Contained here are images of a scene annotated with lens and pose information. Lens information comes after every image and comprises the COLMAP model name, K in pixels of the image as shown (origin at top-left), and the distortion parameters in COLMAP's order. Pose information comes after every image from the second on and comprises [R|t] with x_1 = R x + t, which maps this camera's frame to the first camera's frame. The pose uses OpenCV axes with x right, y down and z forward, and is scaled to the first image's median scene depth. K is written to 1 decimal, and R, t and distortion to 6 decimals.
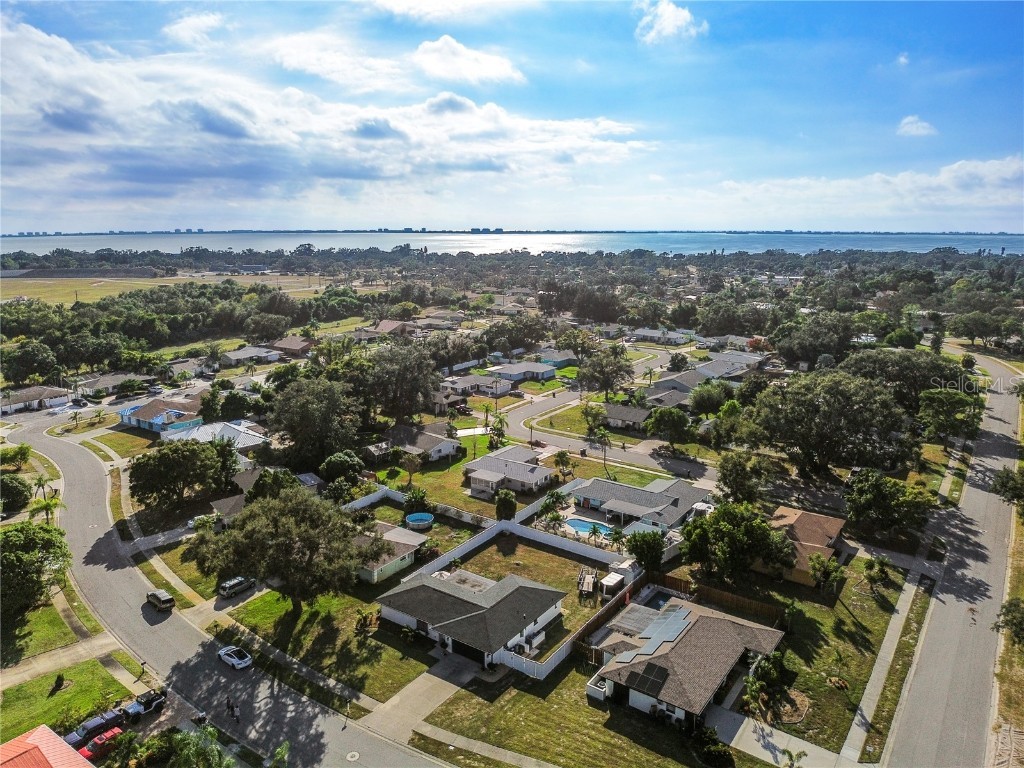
lens RADIAL K [[727.9, 0, 495.4], [0, 727.9, 378.5], [0, 0, 1]] dist [0.062558, -0.053059]
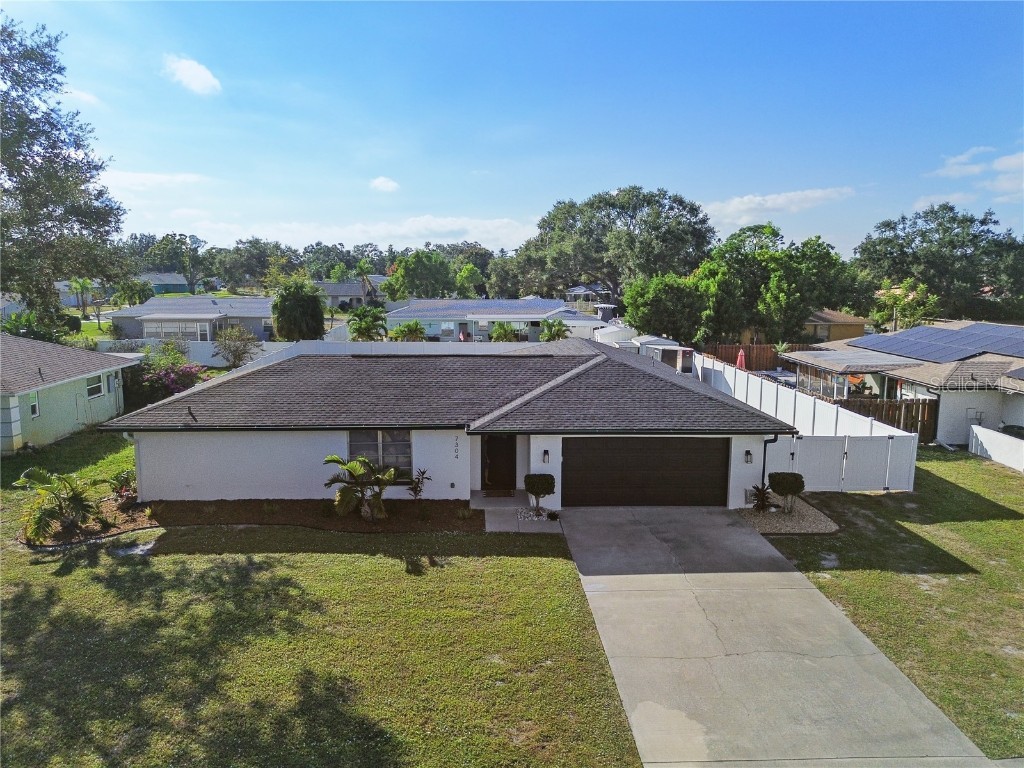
lens RADIAL K [[727.9, 0, 507.7], [0, 727.9, 392.2], [0, 0, 1]] dist [0.062558, -0.053059]
pose [[0.787539, -0.094413, 0.608989, -0.198064], [0.121956, 0.992528, -0.003839, 0.300929], [-0.604077, 0.077293, 0.793169, 0.734685]]
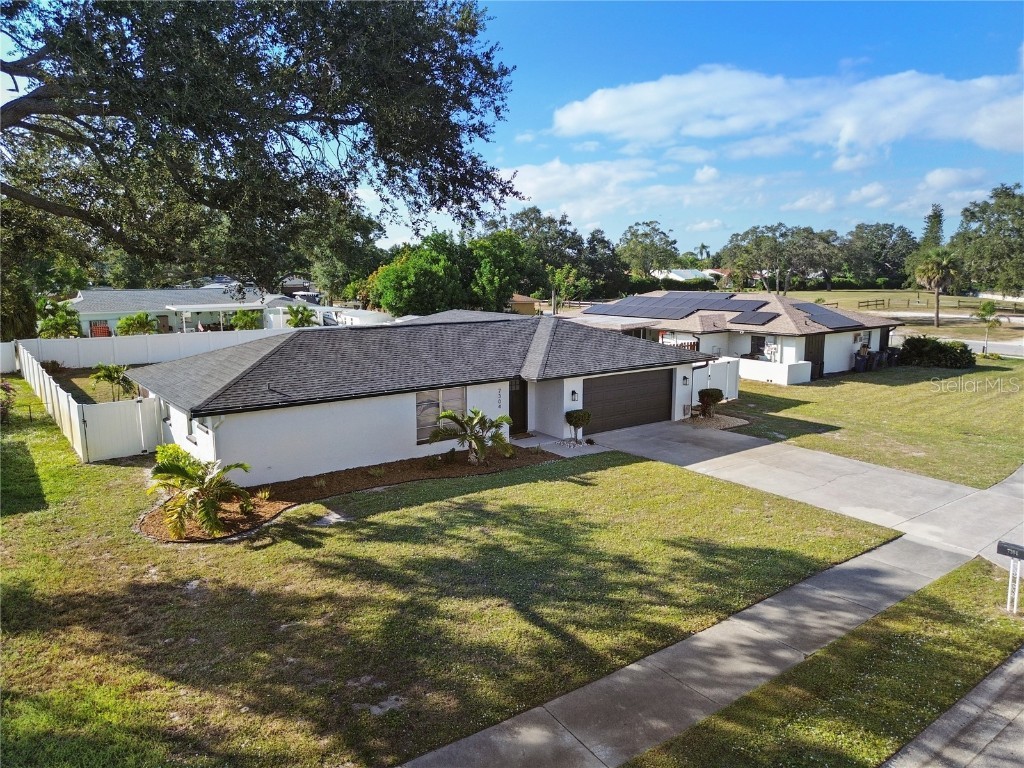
lens RADIAL K [[727.9, 0, 507.3], [0, 727.9, 393.8], [0, 0, 1]] dist [0.062558, -0.053059]
pose [[0.311983, -0.161513, 0.936259, -0.313955], [0.203883, 0.973868, 0.100062, 0.288456], [-0.927954, 0.159669, 0.336760, 0.834590]]
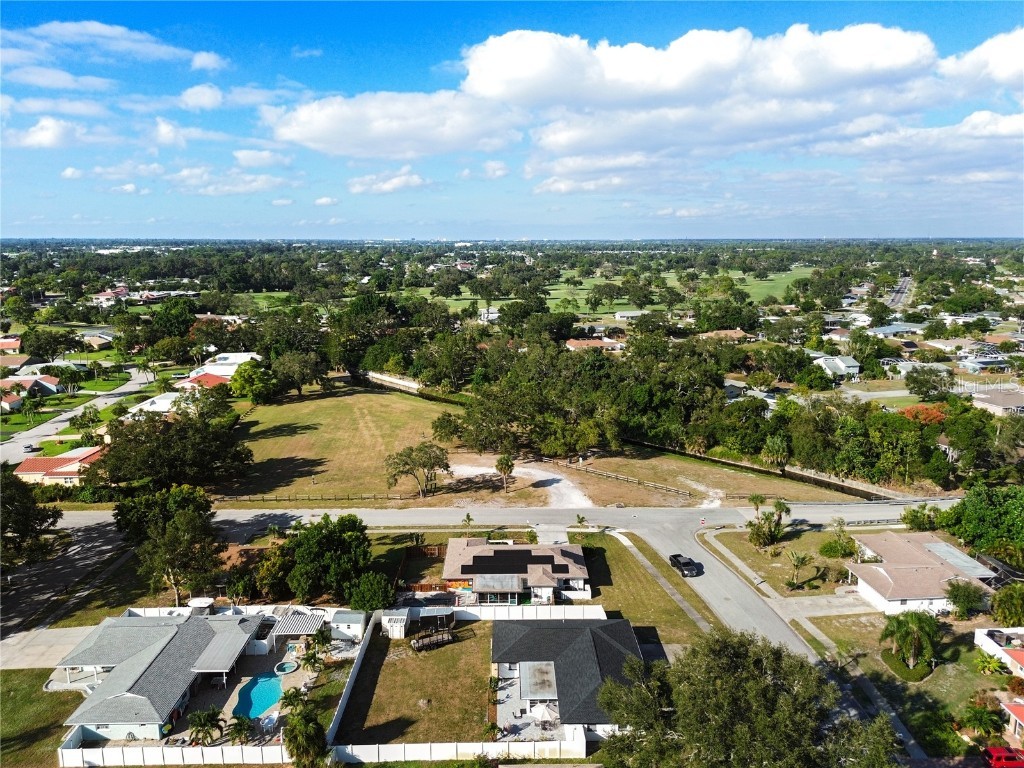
lens RADIAL K [[727.9, 0, 520.0], [0, 727.9, 385.0], [0, 0, 1]] dist [0.062558, -0.053059]
pose [[-0.606081, -0.157346, 0.779685, -0.603657], [0.164645, 0.934191, 0.316512, -0.279605], [-0.778176, 0.320203, -0.540289, 1.373762]]
